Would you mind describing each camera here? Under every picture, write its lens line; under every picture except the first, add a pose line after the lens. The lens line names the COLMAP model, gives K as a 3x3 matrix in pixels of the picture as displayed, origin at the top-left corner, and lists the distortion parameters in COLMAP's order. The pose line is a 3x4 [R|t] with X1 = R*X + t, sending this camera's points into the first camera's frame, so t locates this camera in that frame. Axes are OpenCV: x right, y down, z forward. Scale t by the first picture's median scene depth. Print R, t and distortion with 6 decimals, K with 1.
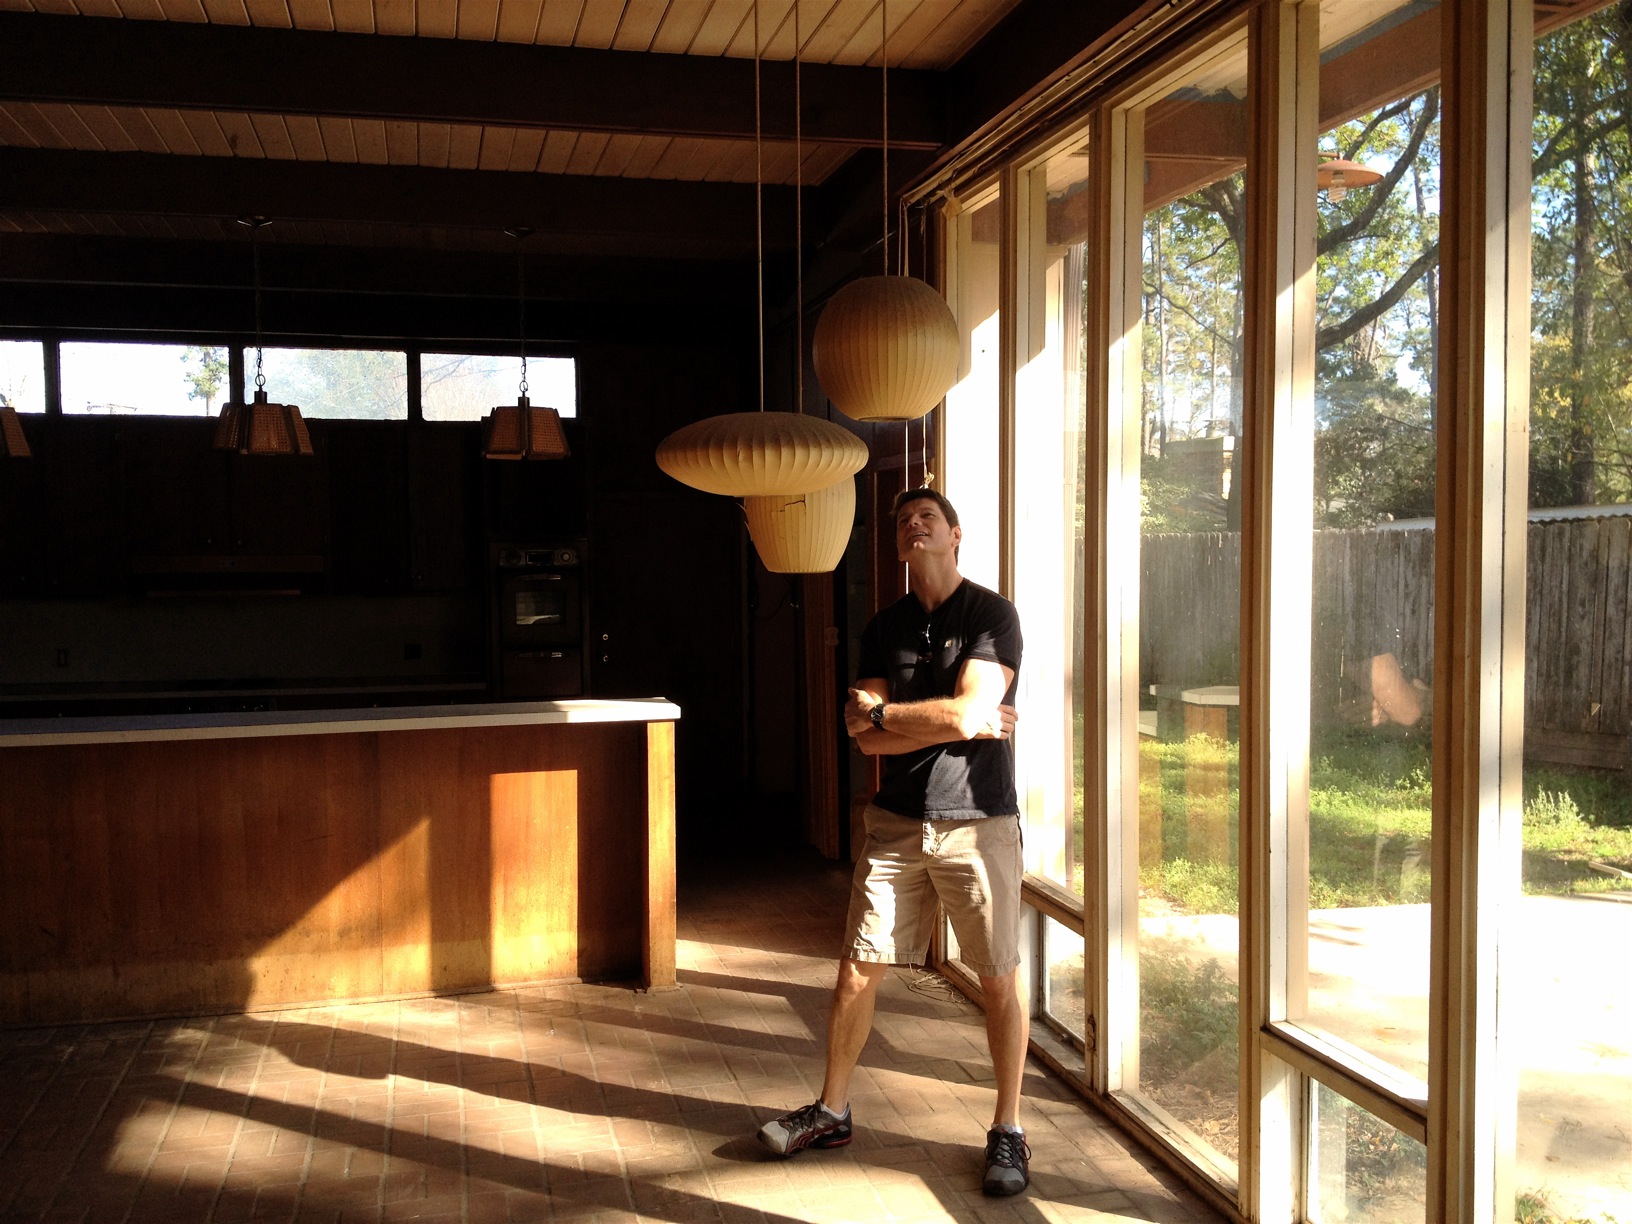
lens RADIAL K [[1509.4, 0, 809.0], [0, 1509.4, 605.7], [0, 0, 1]] dist [0.135913, -0.292817]
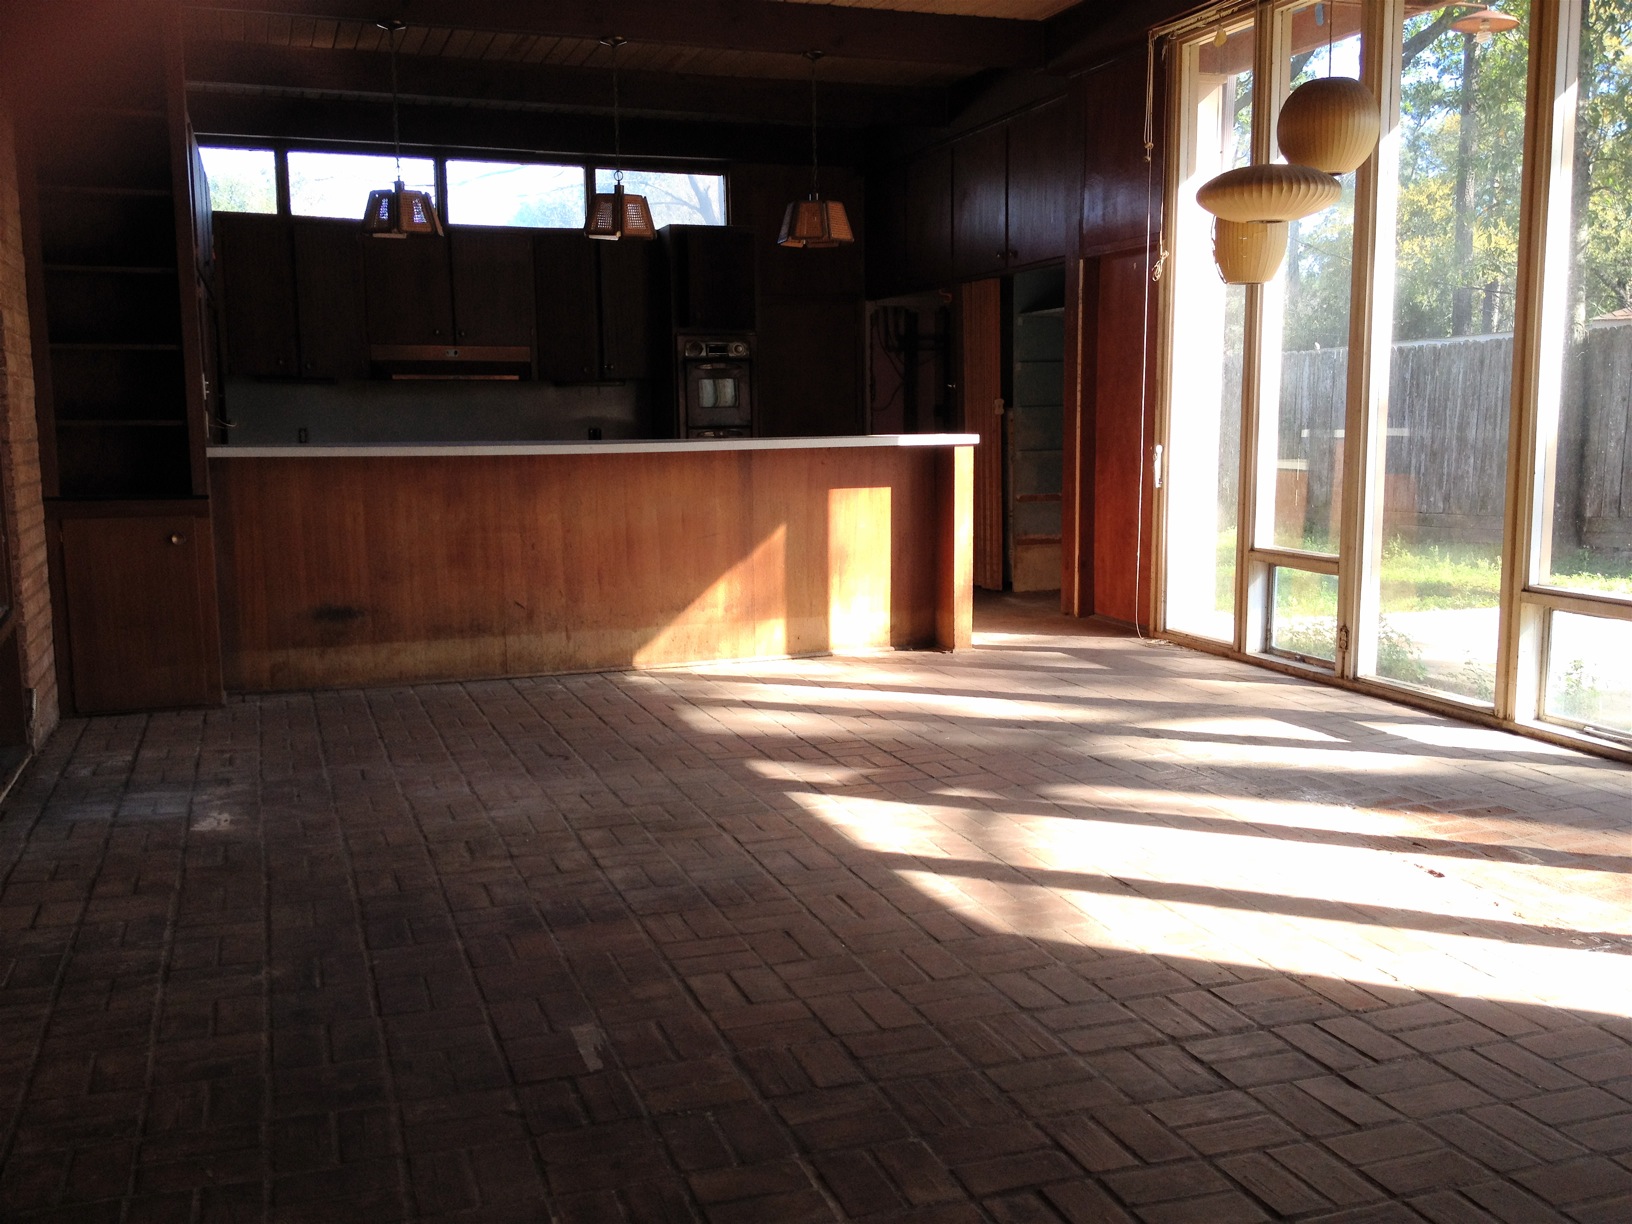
lens RADIAL K [[1509.4, 0, 809.0], [0, 1509.4, 605.7], [0, 0, 1]] dist [0.135913, -0.292817]
pose [[0.994399, -0.016598, 0.104378, -0.364901], [0.007204, 0.995939, 0.089738, 0.094637], [-0.105443, -0.088483, 0.990481, -0.280486]]
